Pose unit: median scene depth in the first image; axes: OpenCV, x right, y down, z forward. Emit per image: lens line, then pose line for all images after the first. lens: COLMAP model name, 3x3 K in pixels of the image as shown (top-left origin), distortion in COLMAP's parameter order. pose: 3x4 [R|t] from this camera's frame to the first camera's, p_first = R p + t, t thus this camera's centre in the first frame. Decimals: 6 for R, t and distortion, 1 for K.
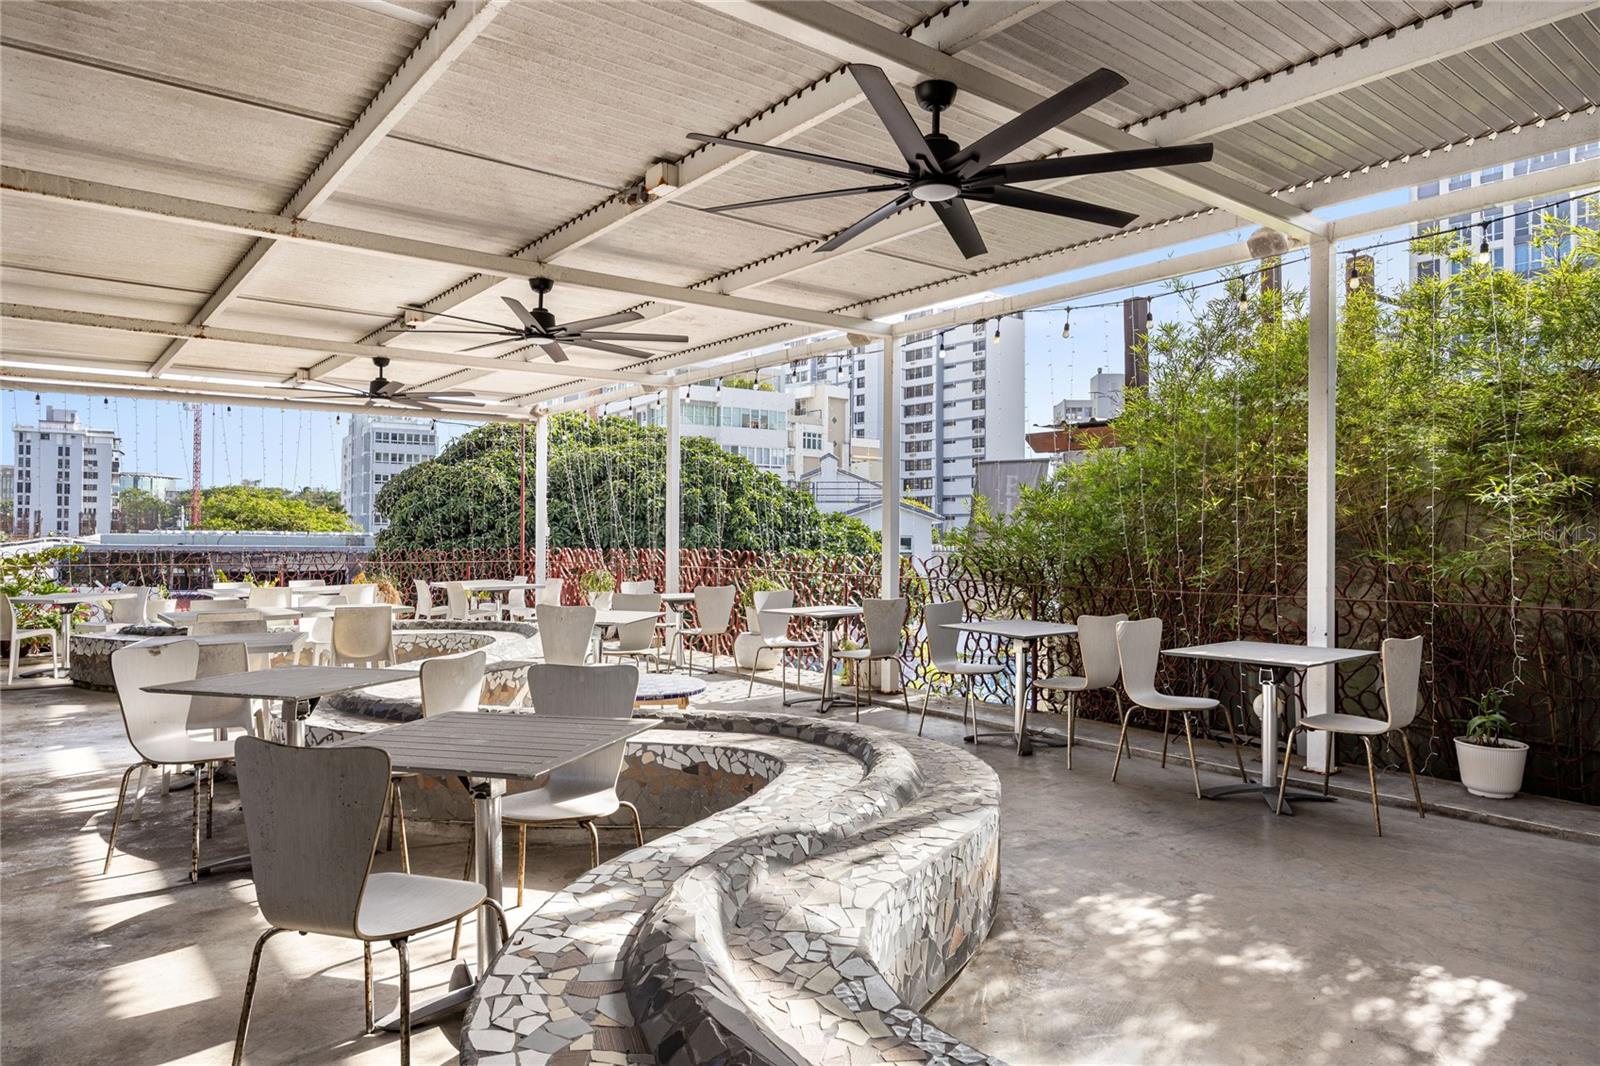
lens RADIAL K [[1004.1, 0, 800.0], [0, 1004.1, 533.0], [0, 0, 1]] dist [-0.010162, -0.002777]
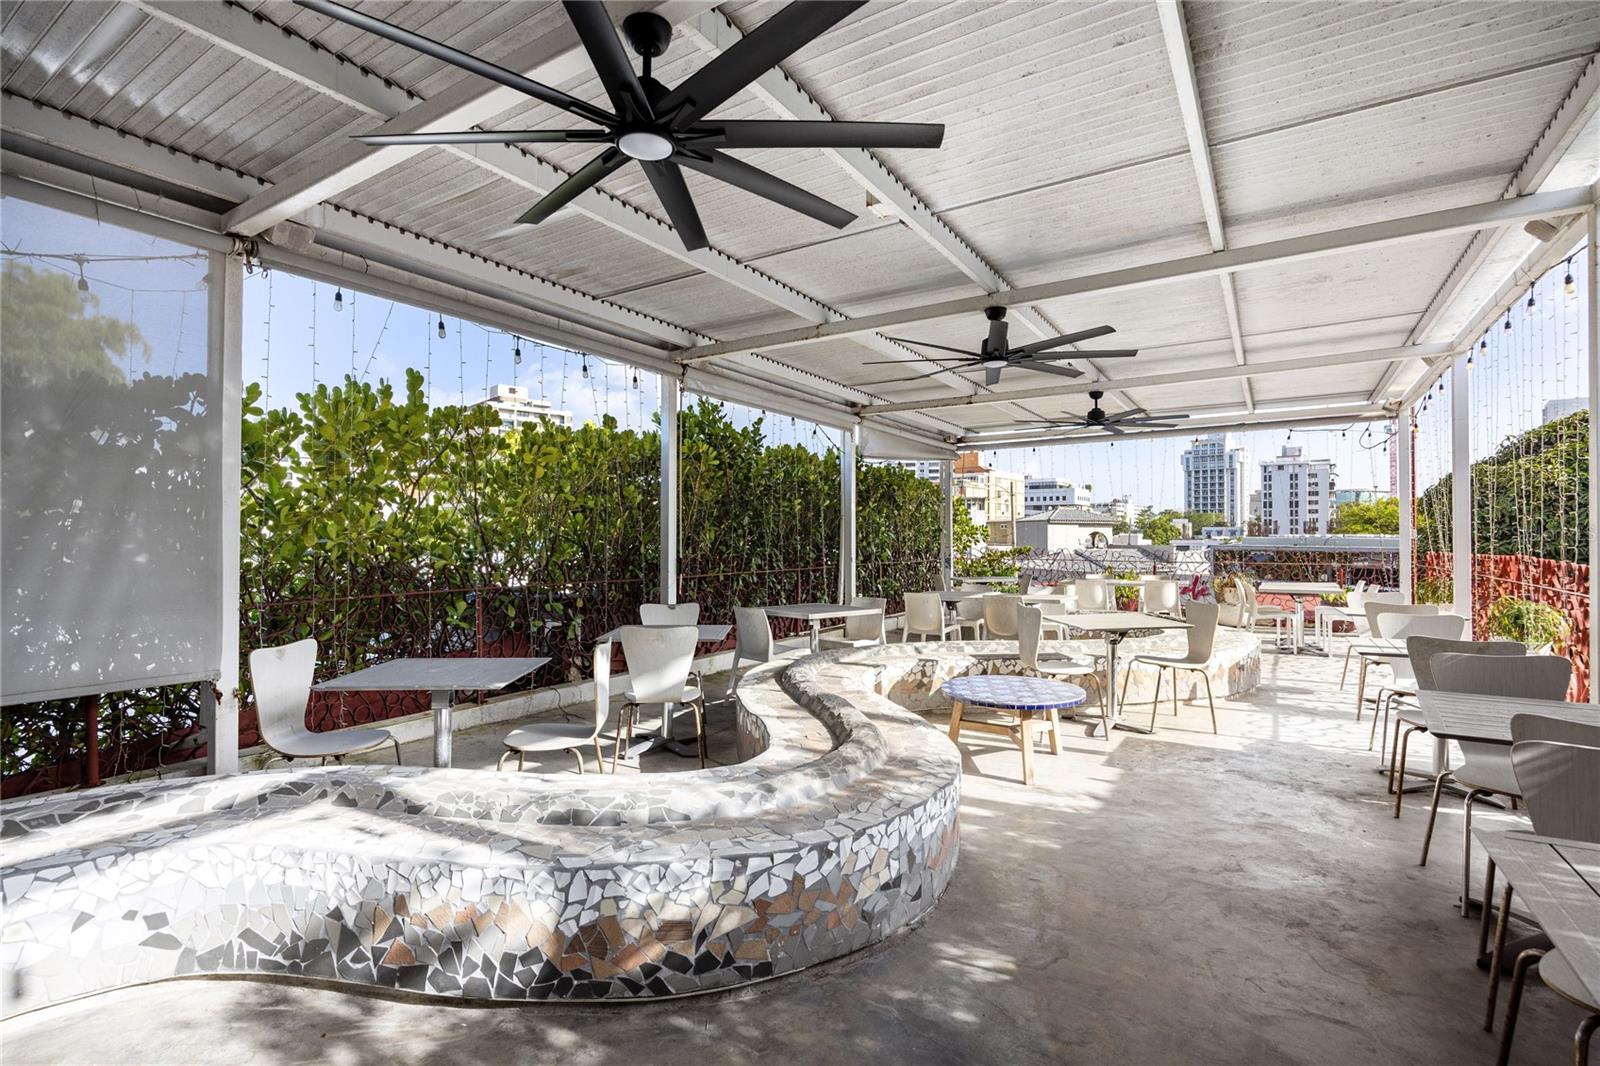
lens RADIAL K [[751.4, 0, 788.5], [0, 751.4, 537.7], [0, 0, 1]] dist [-0.012333, 0.000115]
pose [[0.329874, -0.004779, -0.944013, 0.112443], [0.006425, 0.999975, -0.002817, 0.000102], [0.944003, -0.005136, 0.329896, 0.129383]]
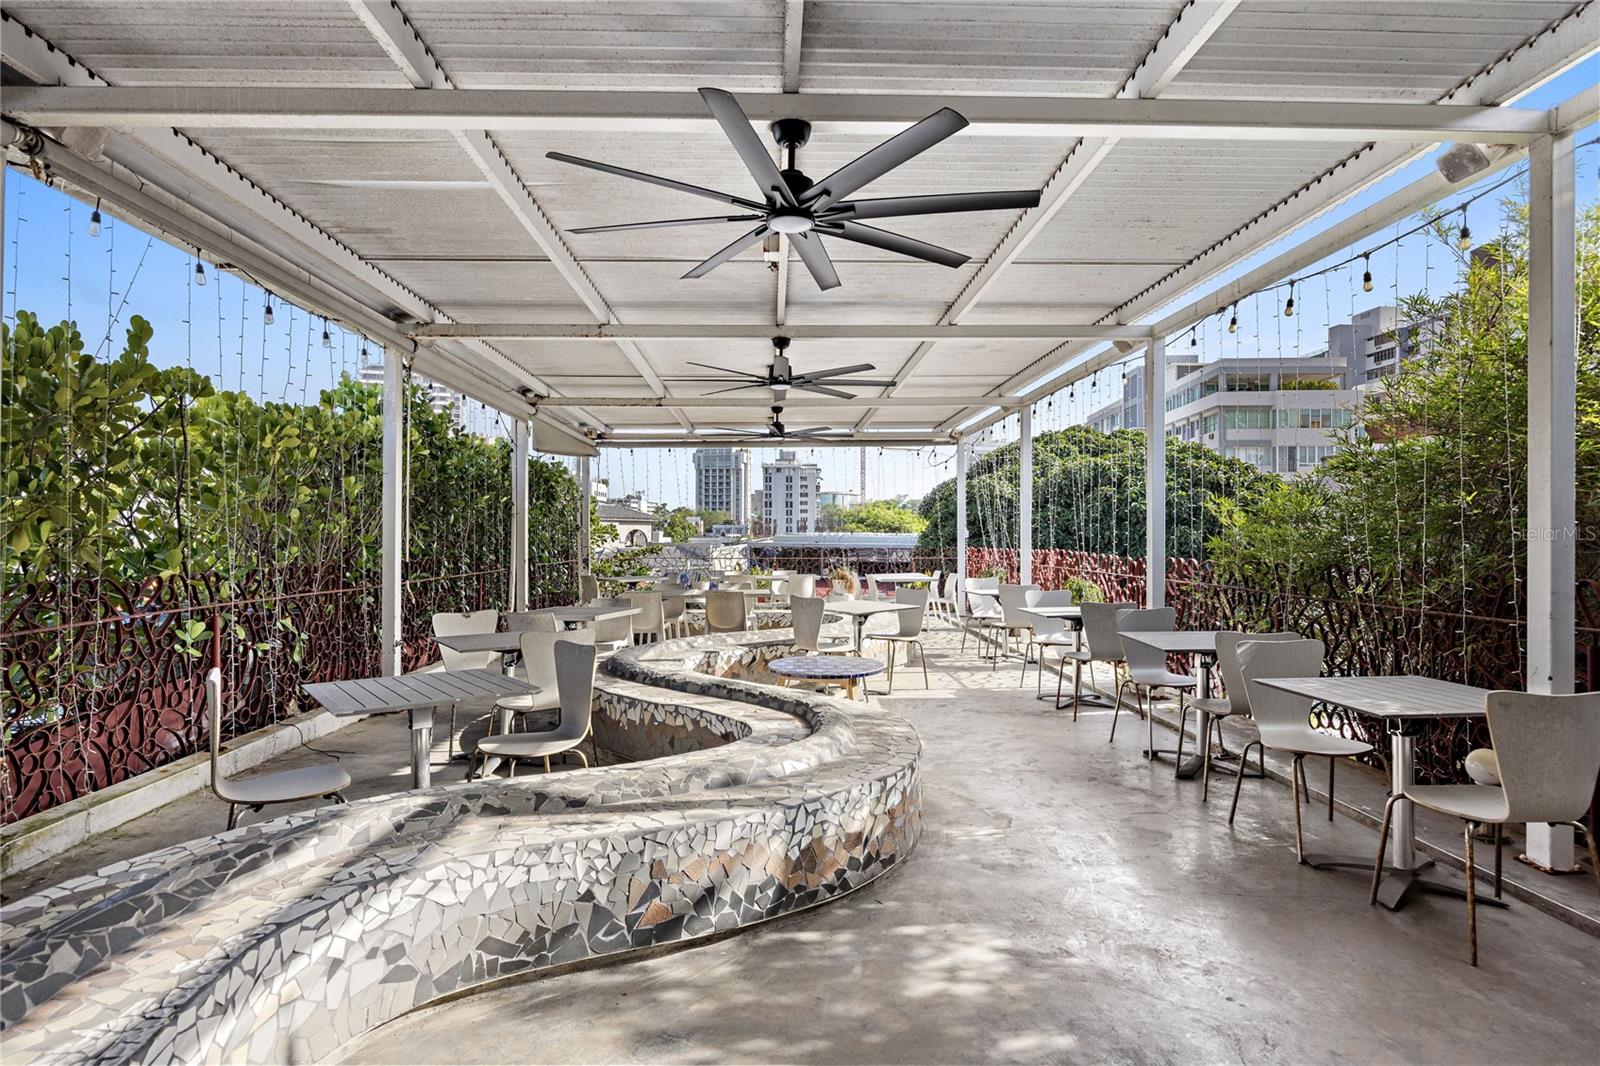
lens RADIAL K [[833.7, 0, 787.9], [0, 833.7, 538.6], [0, 0, 1]] dist [-0.007690, -0.001075]
pose [[0.802210, -0.002008, -0.597039, 0.094901], [0.006400, 0.999966, 0.005235, -0.001525], [0.597008, -0.008020, 0.802195, 0.040977]]
